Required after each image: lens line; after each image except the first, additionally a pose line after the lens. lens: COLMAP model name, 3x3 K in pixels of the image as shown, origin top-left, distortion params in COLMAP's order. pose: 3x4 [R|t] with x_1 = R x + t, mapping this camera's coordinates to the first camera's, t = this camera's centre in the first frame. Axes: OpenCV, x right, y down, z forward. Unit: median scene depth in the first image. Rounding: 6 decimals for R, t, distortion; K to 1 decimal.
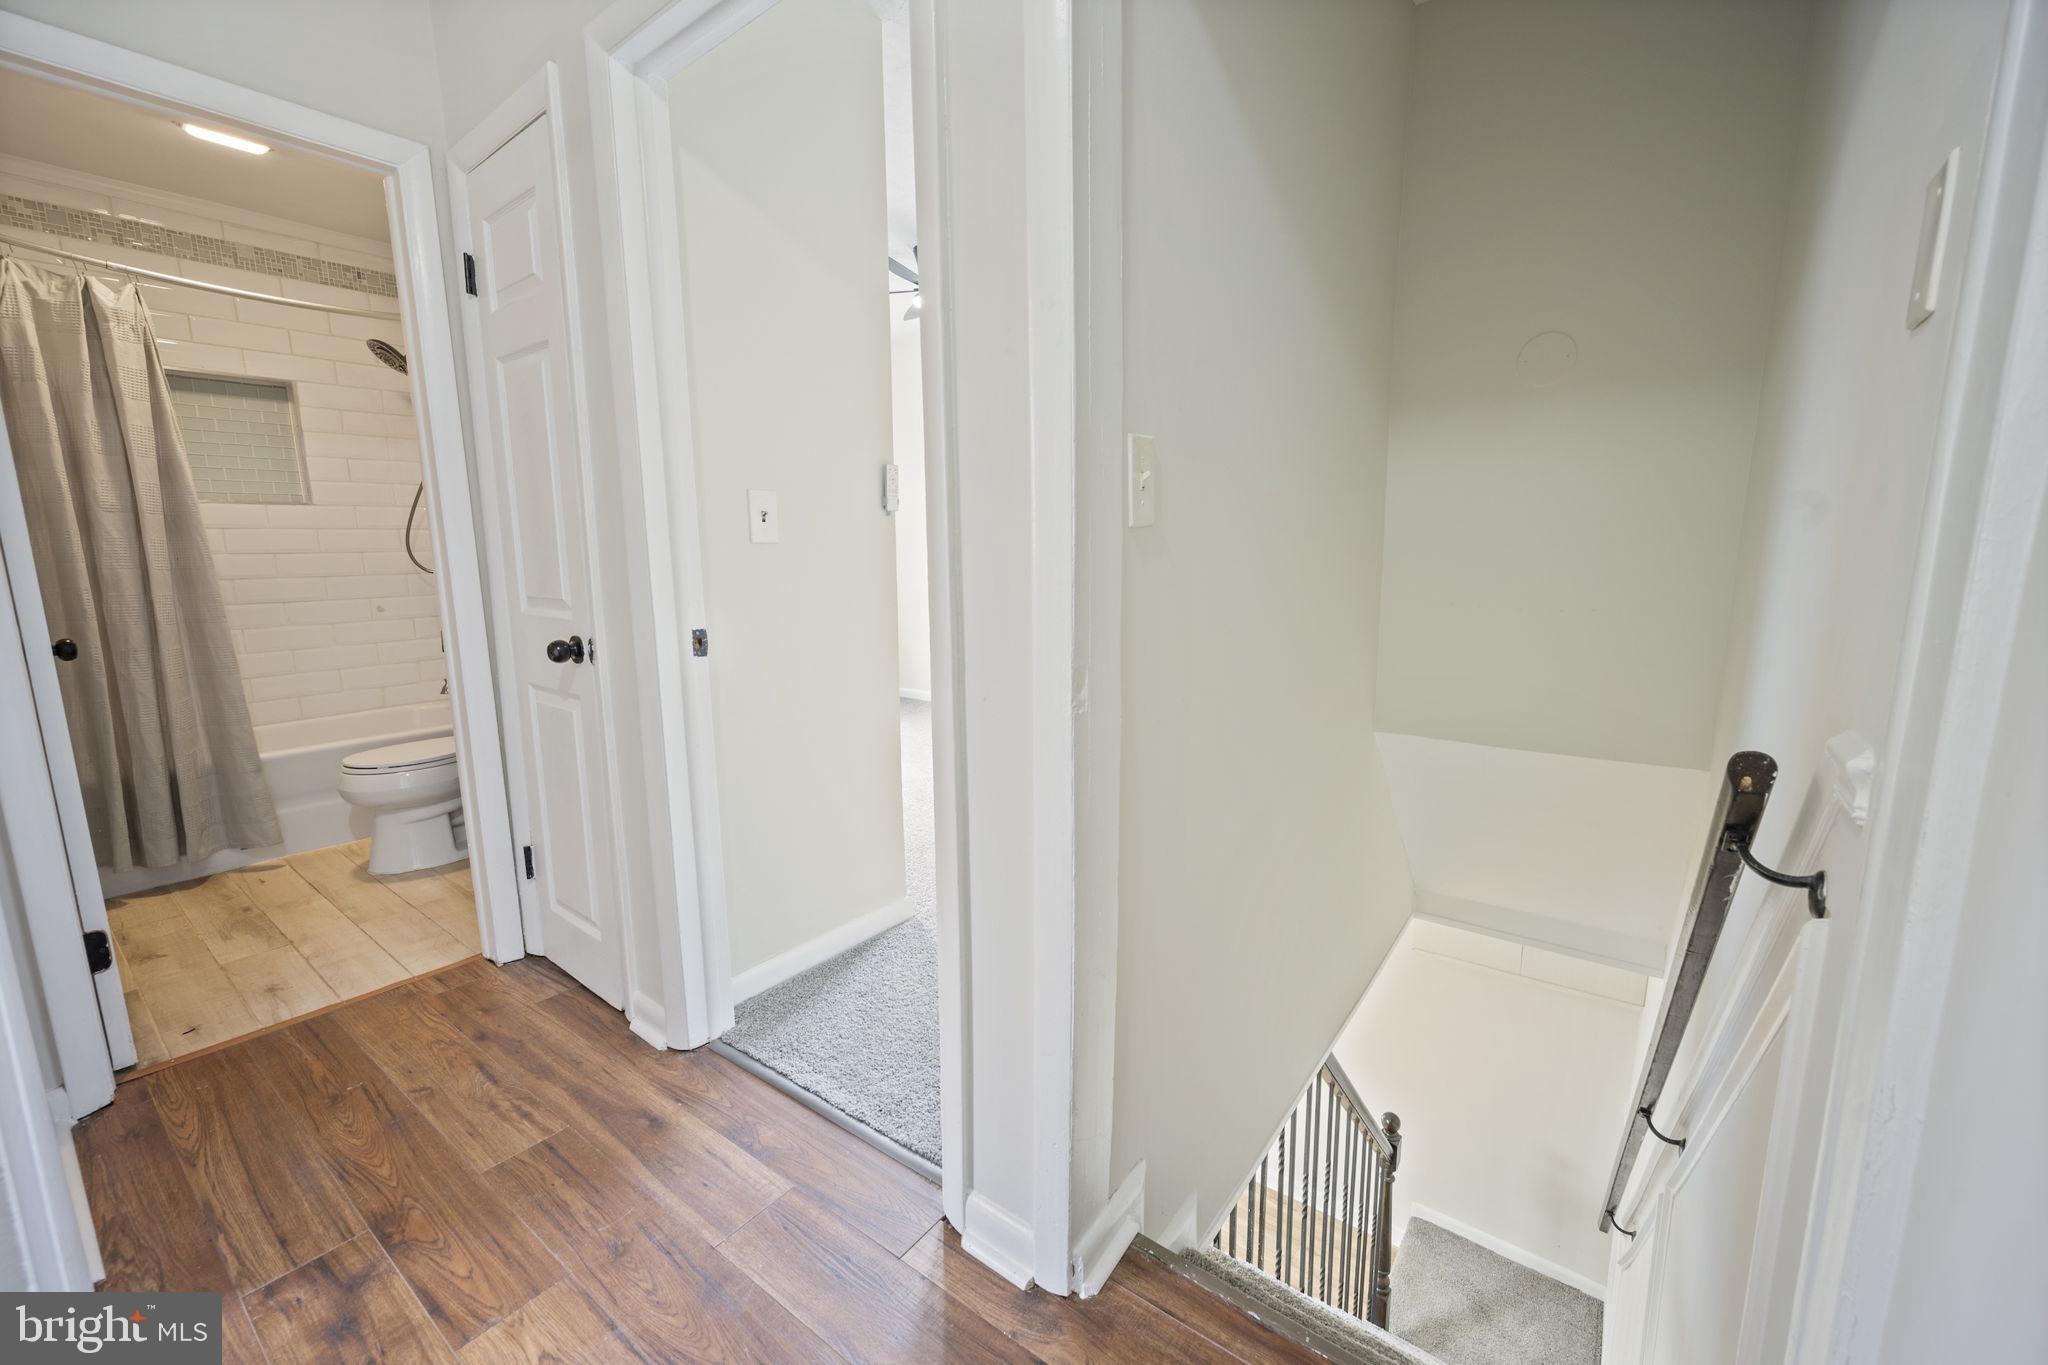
lens RADIAL K [[795.4, 0, 1024.0], [0, 795.4, 682.5], [0, 0, 1]] dist [-0.001365, -0.000084]
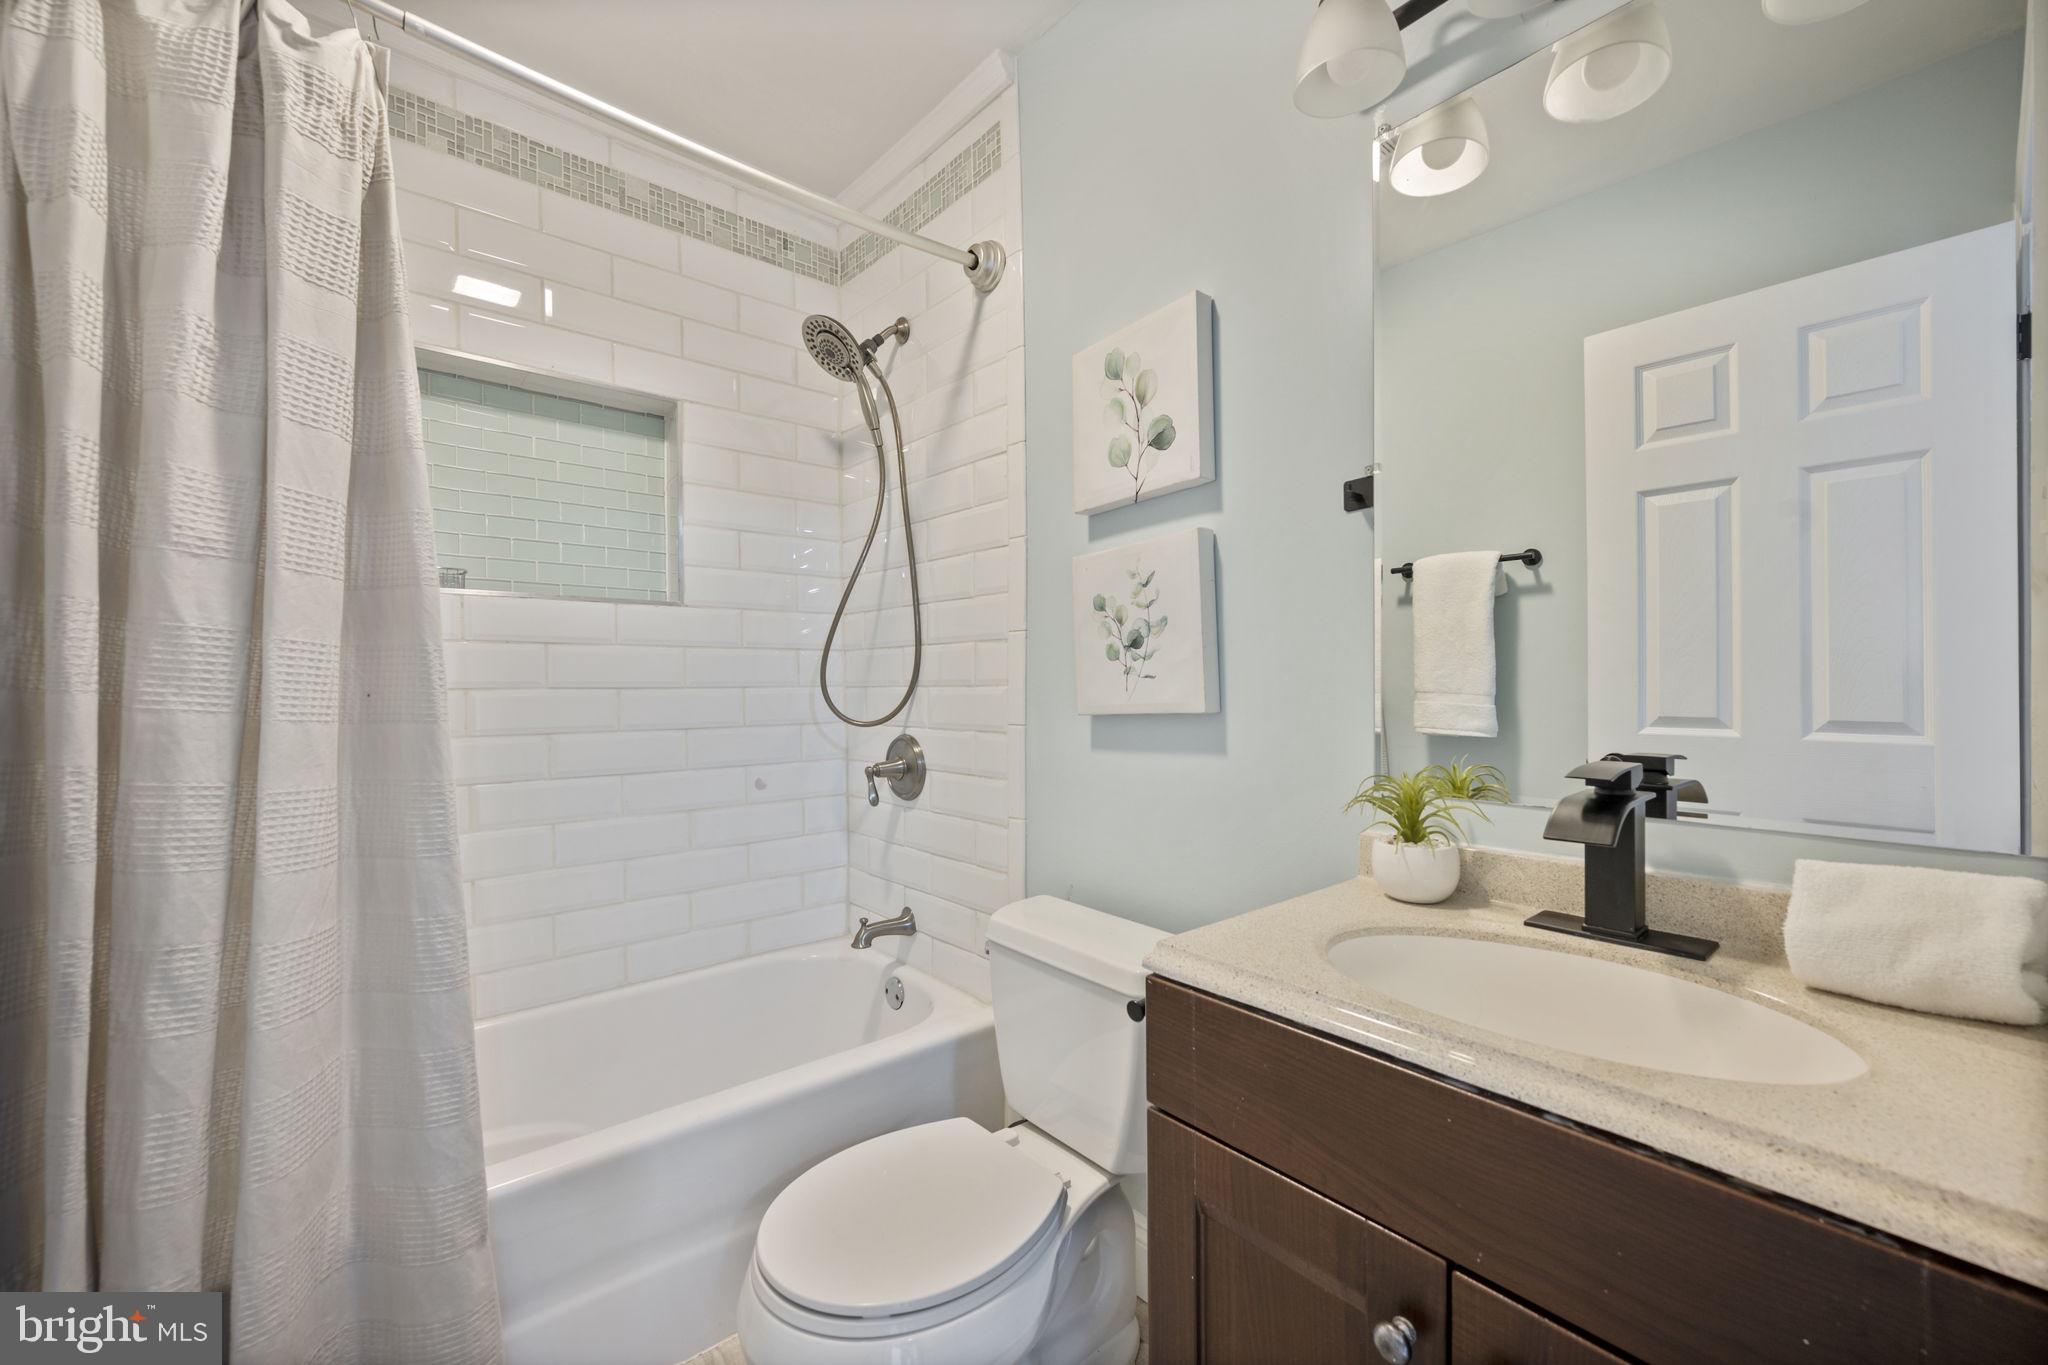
lens RADIAL K [[795.4, 0, 1024.0], [0, 795.4, 682.5], [0, 0, 1]] dist [-0.001365, -0.000084]
pose [[0.948848, -0.004591, -0.315698, -0.505130], [-0.048516, 0.985899, -0.160156, -0.090279], [0.311982, 0.167280, 0.935246, 0.579827]]
